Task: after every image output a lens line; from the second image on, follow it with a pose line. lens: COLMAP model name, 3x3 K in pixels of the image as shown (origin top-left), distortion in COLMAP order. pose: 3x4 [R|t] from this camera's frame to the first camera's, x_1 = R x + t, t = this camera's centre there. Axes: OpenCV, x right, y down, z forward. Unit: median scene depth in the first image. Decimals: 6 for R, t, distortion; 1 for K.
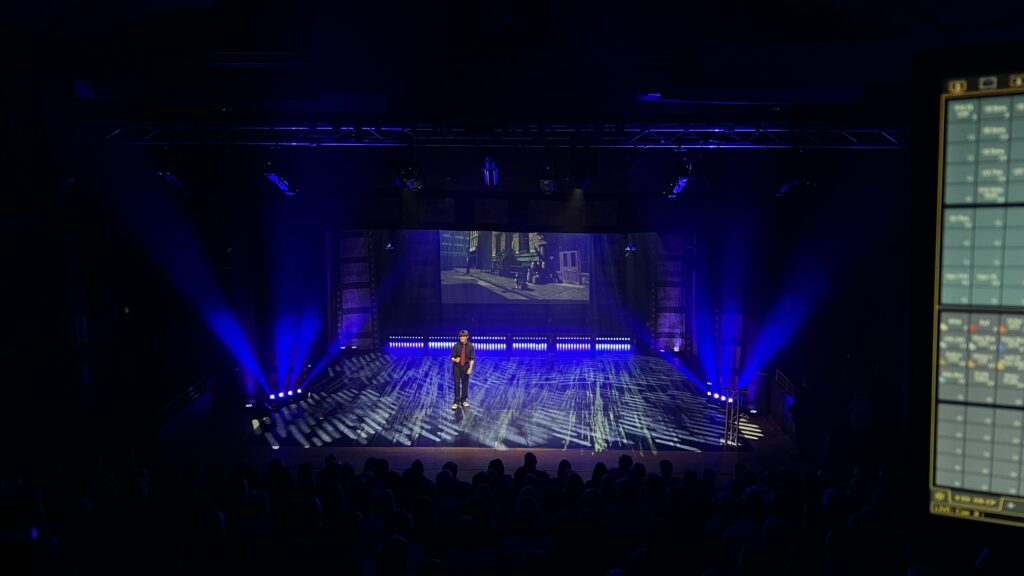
lens RADIAL K [[821.8, 0, 512.0], [0, 821.8, 288.0], [0, 0, 1]] dist [0.004310, 0.003253]
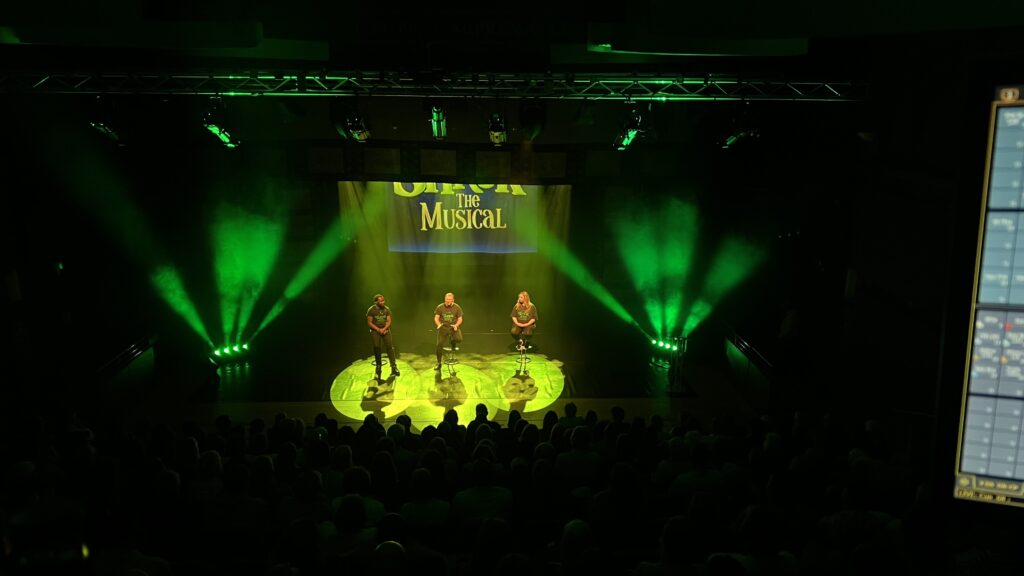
lens RADIAL K [[820.9, 0, 512.0], [0, 820.9, 288.0], [0, 0, 1]] dist [0.000981, -0.008188]
pose [[0.997222, -0.012328, 0.073466, -0.134098], [0.007582, 0.997886, 0.064543, -0.067764], [-0.074107, -0.063807, 0.995207, 0.018343]]
